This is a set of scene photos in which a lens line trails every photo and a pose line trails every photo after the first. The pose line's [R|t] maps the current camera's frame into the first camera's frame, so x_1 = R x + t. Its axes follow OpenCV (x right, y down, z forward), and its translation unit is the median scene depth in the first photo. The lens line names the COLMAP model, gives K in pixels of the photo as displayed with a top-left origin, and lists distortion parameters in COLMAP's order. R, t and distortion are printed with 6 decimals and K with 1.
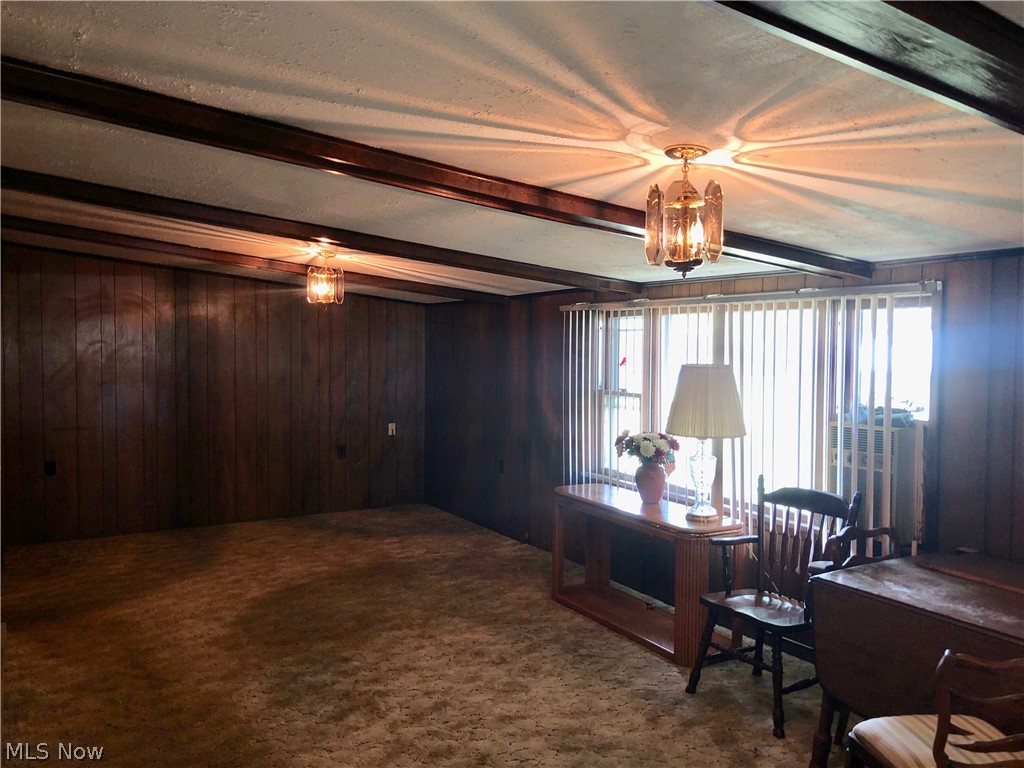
lens RADIAL K [[838.0, 0, 514.6], [0, 838.0, 379.2], [0, 0, 1]] dist [0.015045, -0.004696]
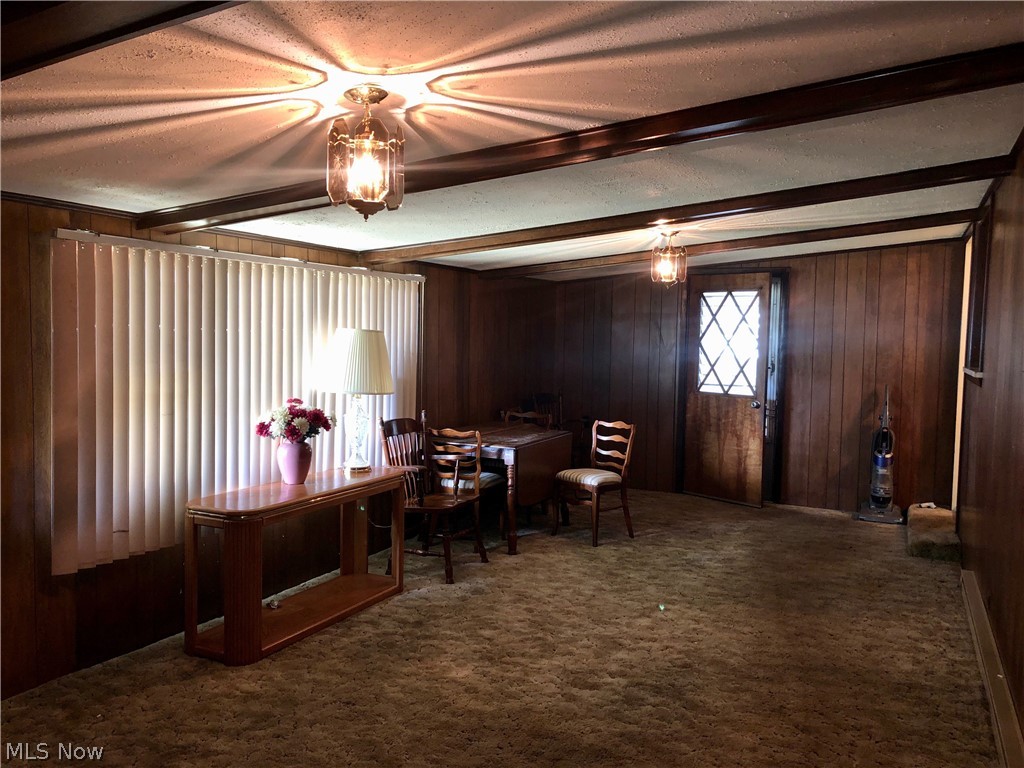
lens RADIAL K [[838.0, 0, 514.6], [0, 838.0, 379.2], [0, 0, 1]] dist [0.015045, -0.004696]
pose [[-0.582596, -0.050960, 0.811163, -0.724470], [0.023129, 0.996589, 0.079221, -0.032221], [-0.812433, 0.064915, -0.579430, 1.360751]]
